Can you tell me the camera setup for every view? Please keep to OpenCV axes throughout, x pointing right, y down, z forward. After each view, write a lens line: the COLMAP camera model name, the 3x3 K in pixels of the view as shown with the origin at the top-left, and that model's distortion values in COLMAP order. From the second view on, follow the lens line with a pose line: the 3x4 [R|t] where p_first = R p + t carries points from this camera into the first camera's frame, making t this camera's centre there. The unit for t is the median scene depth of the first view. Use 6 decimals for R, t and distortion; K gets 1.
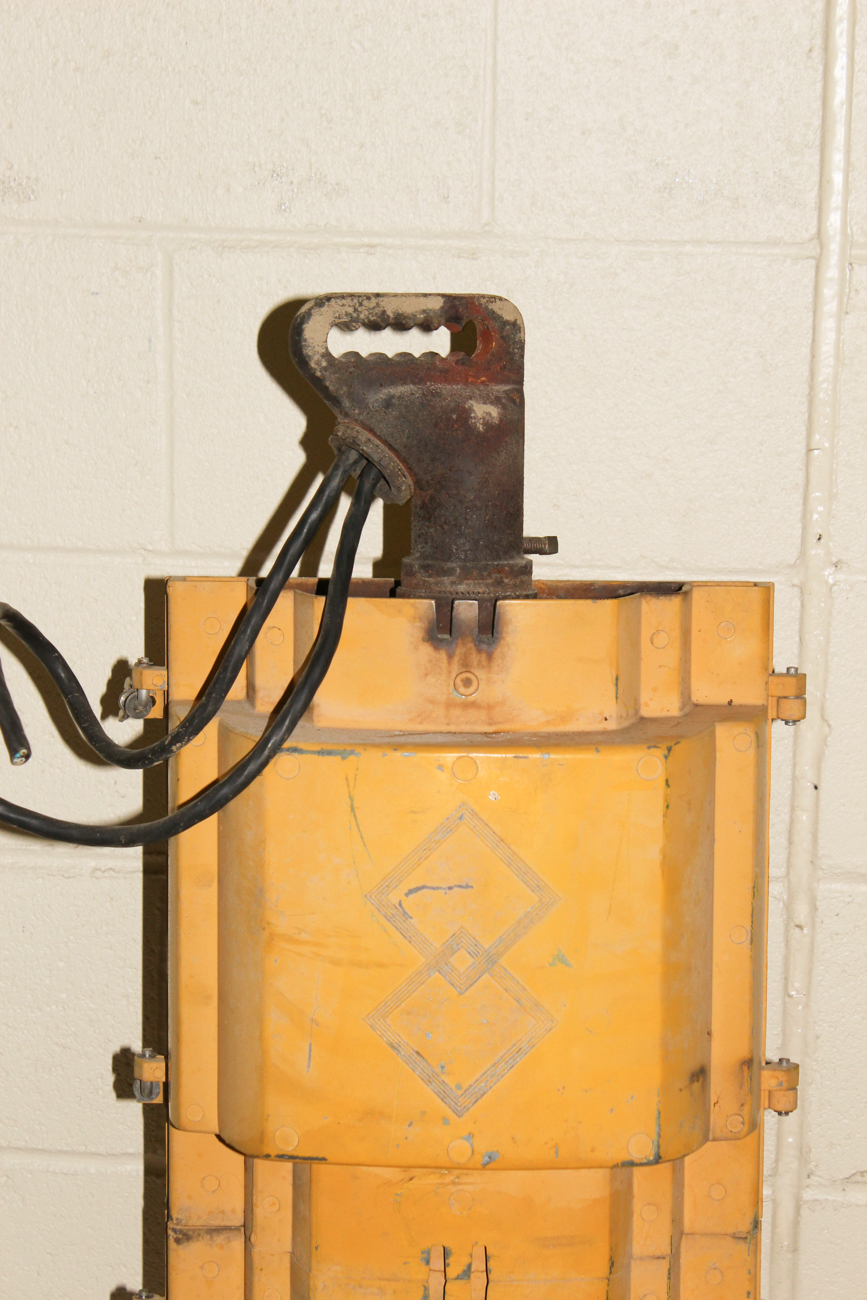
lens RADIAL K [[3095.9, 0, 433.5], [0, 3095.9, 650.0], [0, 0, 1]] dist [0.080556, 0.206043]
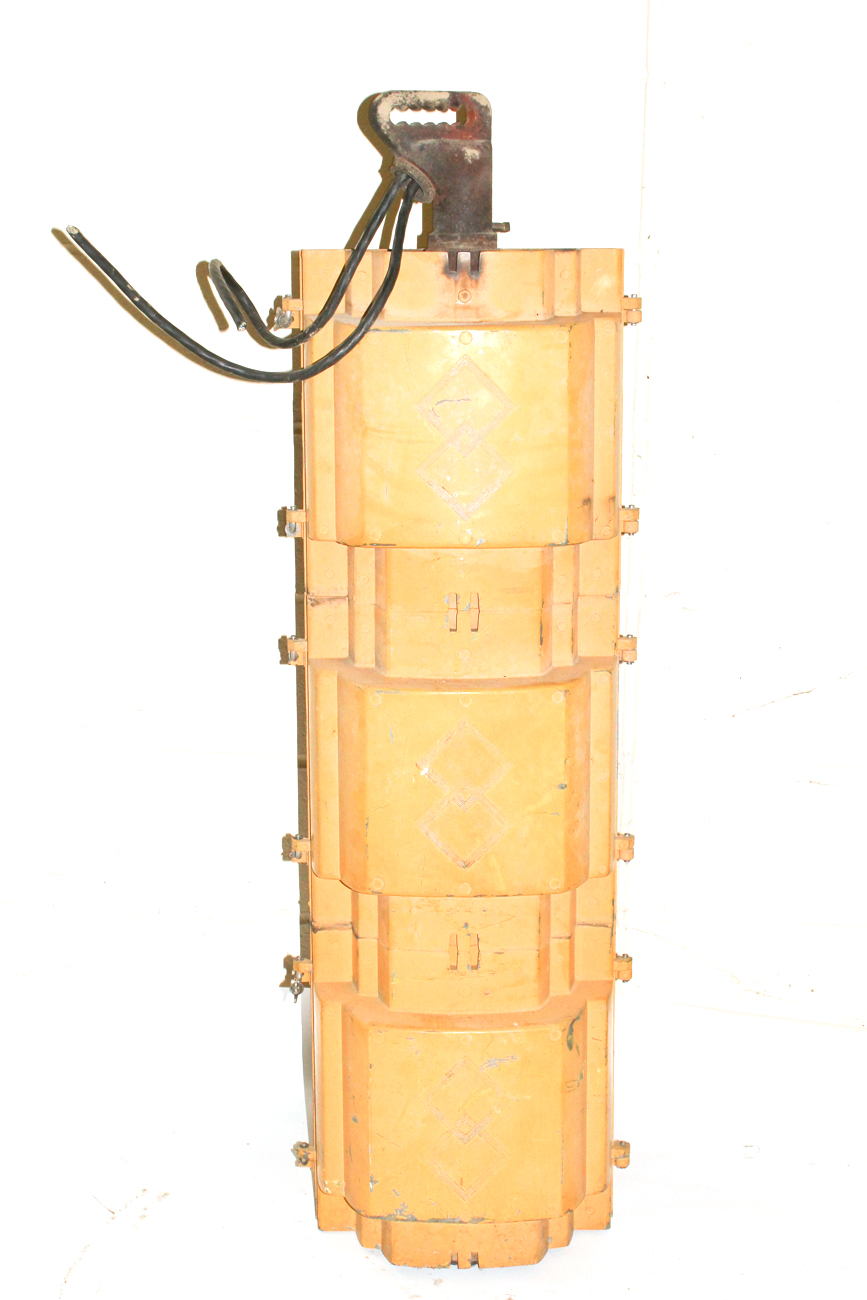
lens RADIAL K [[2353.1, 0, 433.5], [0, 2353.1, 650.0], [0, 0, 1]] dist [-0.022621, -0.080356]
pose [[0.999418, -0.017424, 0.029321, -0.054605], [0.015223, 0.997166, 0.073683, 0.120485], [-0.030522, -0.073194, 0.996851, -0.460806]]
